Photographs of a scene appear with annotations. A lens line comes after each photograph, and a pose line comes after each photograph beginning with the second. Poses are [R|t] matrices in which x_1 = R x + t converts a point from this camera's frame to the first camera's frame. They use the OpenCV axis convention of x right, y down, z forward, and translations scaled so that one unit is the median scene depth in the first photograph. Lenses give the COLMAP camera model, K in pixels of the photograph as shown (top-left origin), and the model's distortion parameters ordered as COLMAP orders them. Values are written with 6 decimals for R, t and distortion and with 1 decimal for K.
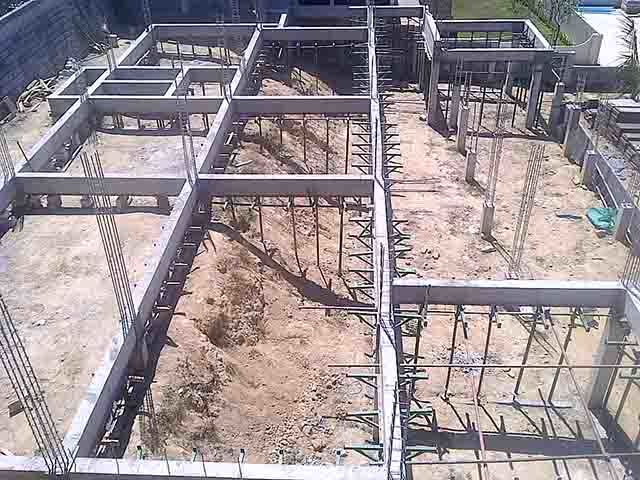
lens RADIAL K [[638.1, 0, 320.0], [0, 638.1, 240.0], [0, 0, 1]] dist [0.093545, -0.230890]
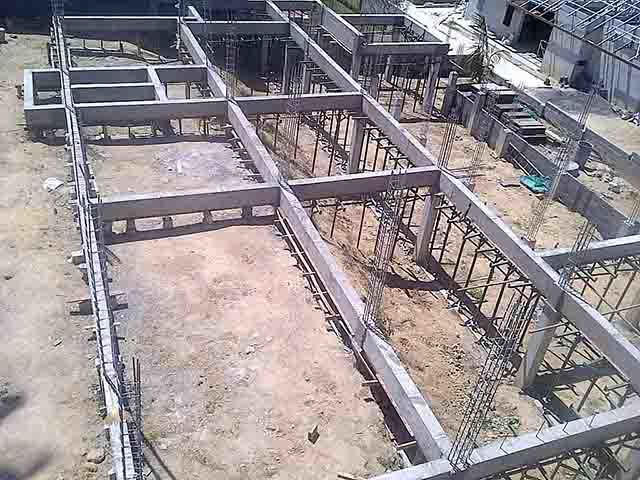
lens RADIAL K [[638.1, 0, 320.0], [0, 638.1, 240.0], [0, 0, 1]] dist [0.093545, -0.230890]
pose [[0.901074, -0.136055, 0.411770, -0.417148], [0.124156, 0.990701, 0.055654, -0.044780], [-0.415513, 0.000976, 0.909587, 0.058034]]
